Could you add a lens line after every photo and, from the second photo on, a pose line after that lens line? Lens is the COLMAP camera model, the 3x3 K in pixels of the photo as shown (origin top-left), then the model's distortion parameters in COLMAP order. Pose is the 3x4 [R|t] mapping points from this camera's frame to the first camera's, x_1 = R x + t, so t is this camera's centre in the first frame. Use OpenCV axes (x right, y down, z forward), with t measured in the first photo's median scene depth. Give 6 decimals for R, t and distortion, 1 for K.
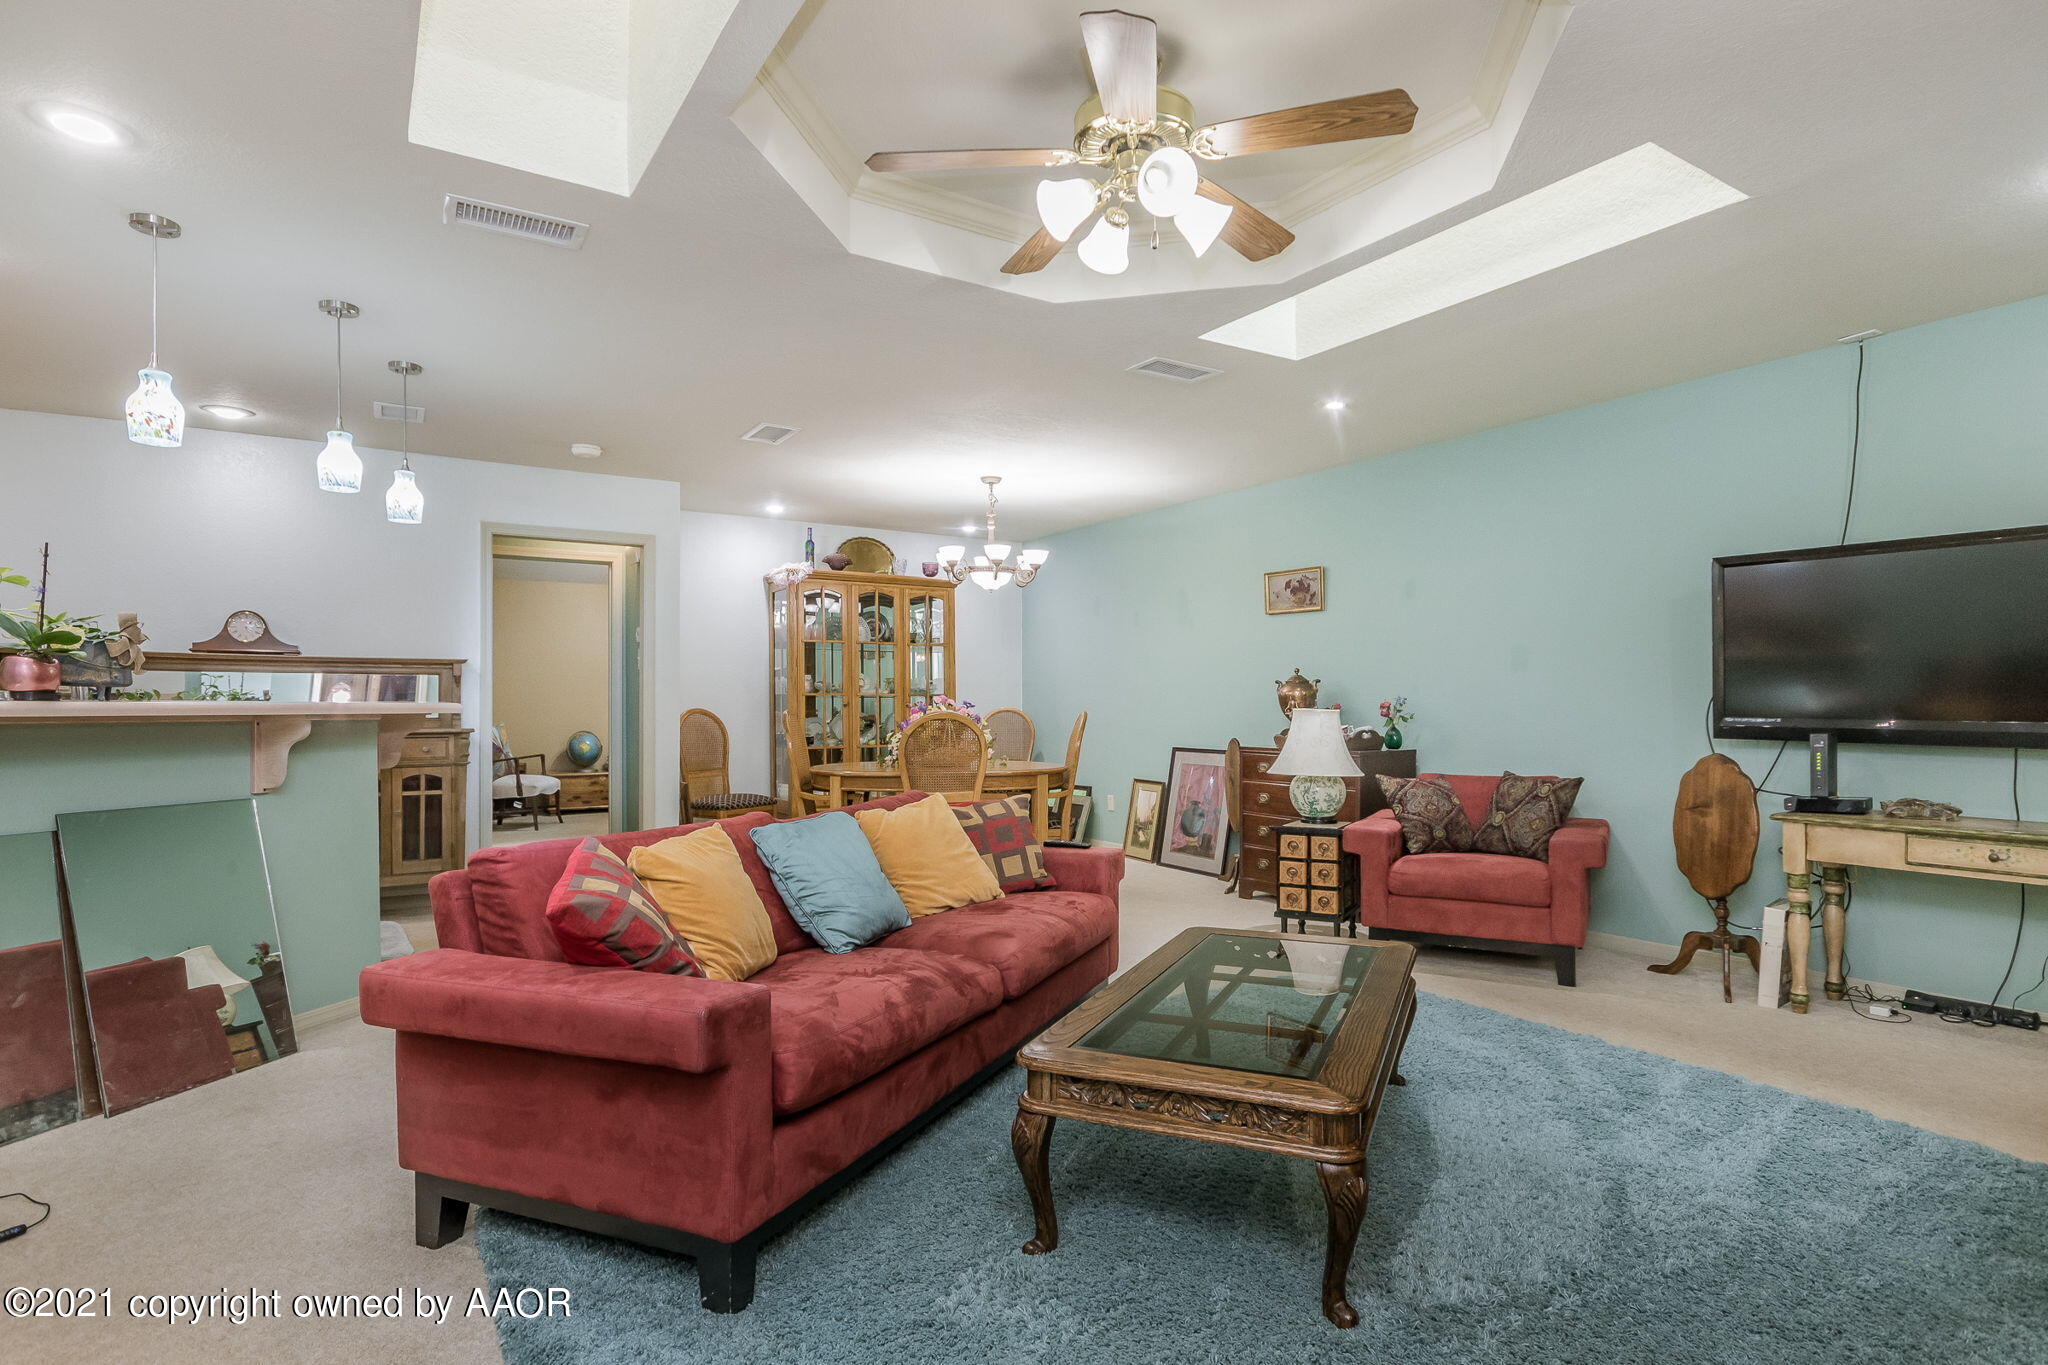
lens RADIAL K [[1053.9, 0, 1024.0], [0, 1053.9, 682.5], [0, 0, 1]] dist [-0.000449, -0.000349]
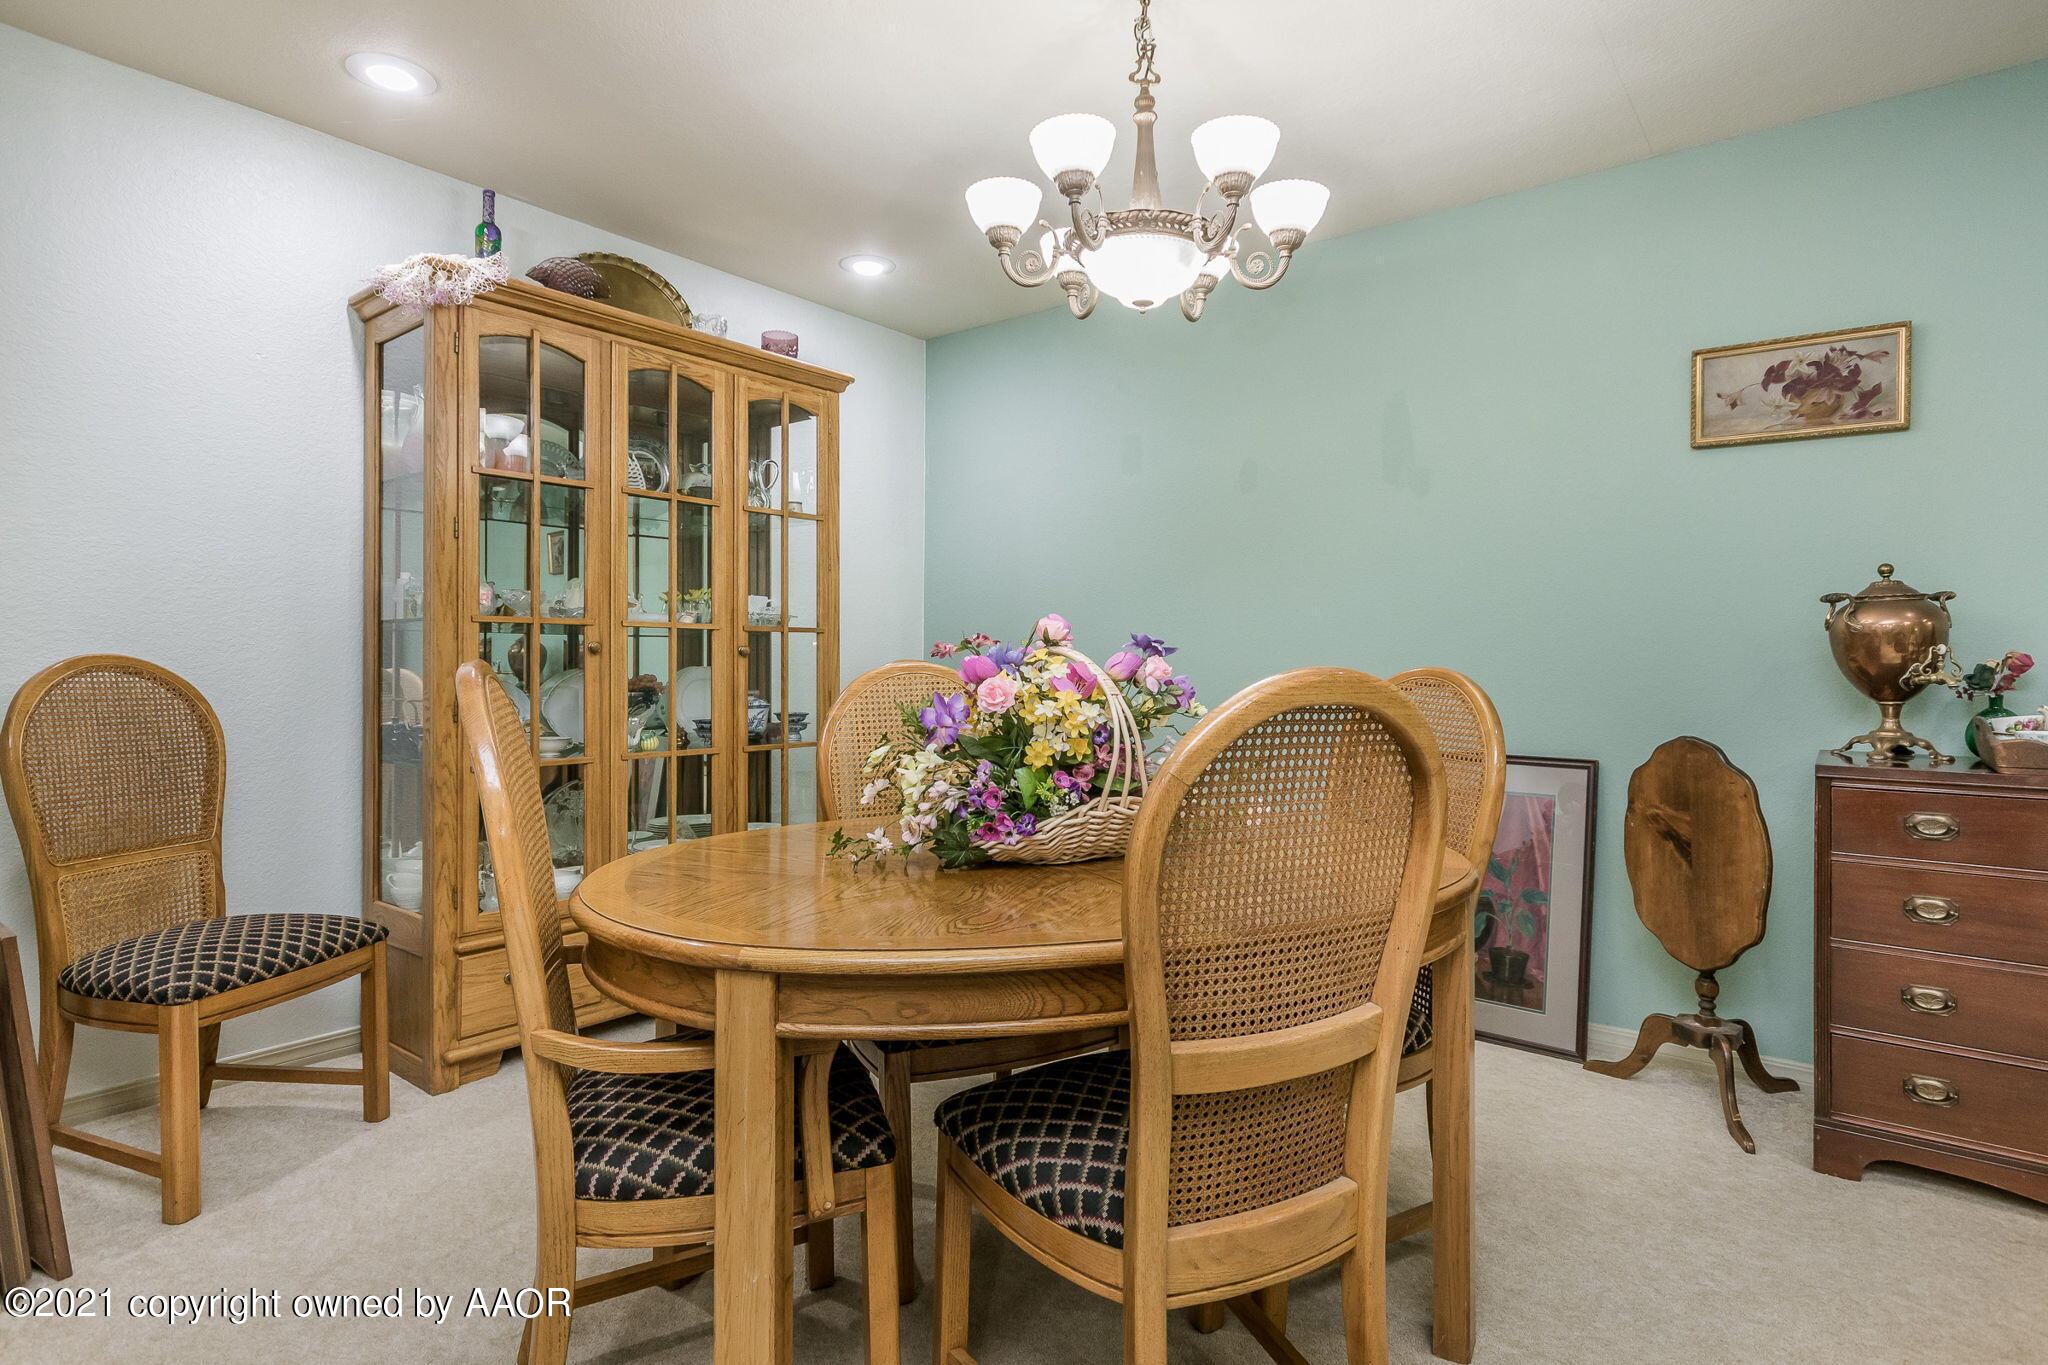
lens RADIAL K [[1037.2, 0, 1027.4], [0, 1037.2, 656.3], [0, 0, 1]] dist [-0.002616, -0.000541]
pose [[0.944801, 0.010691, 0.327471, -0.150974], [-0.014805, 0.999840, 0.010072, 0.019034], [-0.327311, -0.014365, 0.944807, 0.619847]]
